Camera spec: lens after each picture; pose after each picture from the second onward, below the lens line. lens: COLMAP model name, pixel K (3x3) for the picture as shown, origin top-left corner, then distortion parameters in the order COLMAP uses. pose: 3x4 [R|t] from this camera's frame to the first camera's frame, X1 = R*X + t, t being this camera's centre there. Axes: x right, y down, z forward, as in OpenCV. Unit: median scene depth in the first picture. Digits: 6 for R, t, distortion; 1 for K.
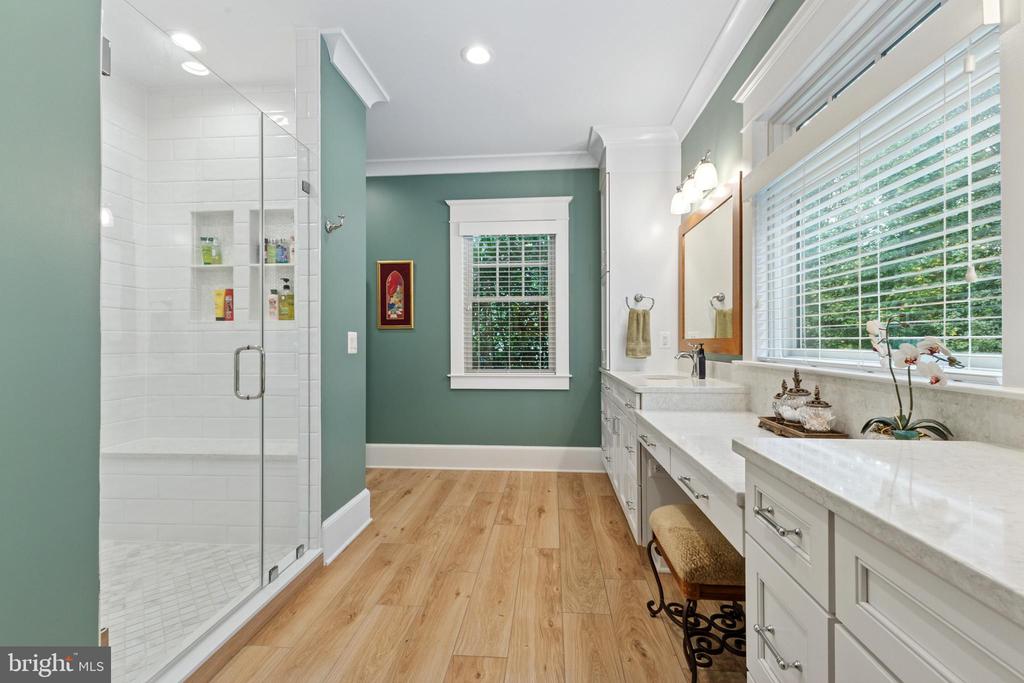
lens RADIAL K [[447.7, 0, 514.5], [0, 447.7, 341.2], [0, 0, 1]] dist [0.013799, -0.005427]
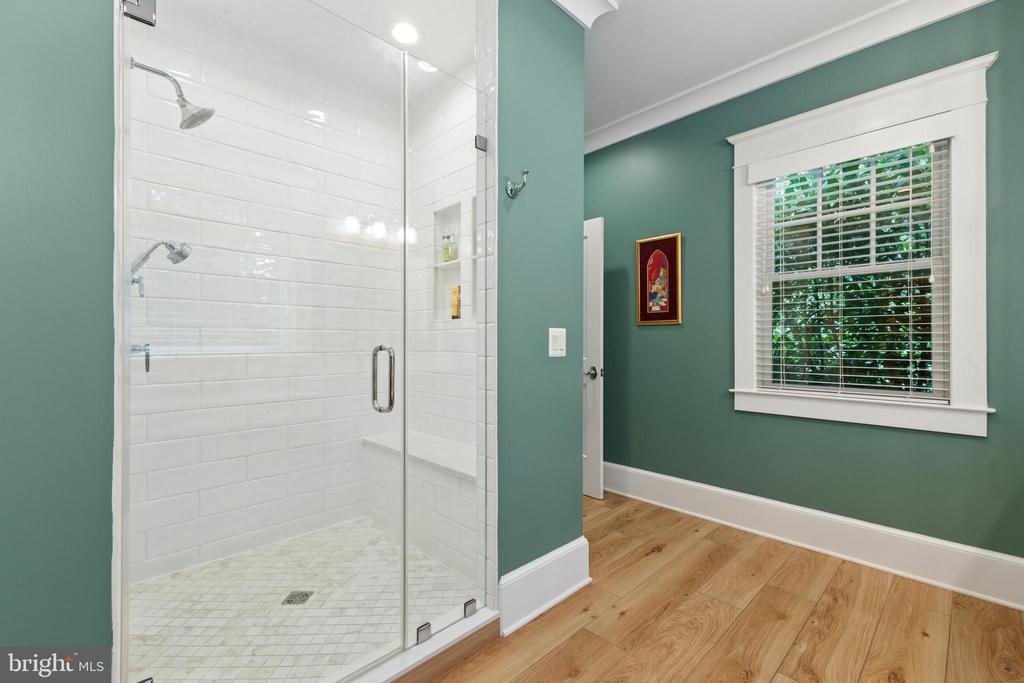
lens RADIAL K [[447.7, 0, 503.9], [0, 447.7, 340.5], [0, 0, 1]] dist [0.013799, -0.005427]
pose [[0.751045, 0.001347, -0.660249, 0.052173], [-0.002034, 0.999998, -0.000274, 0.000416], [0.660248, 0.001548, 0.751046, 0.275546]]
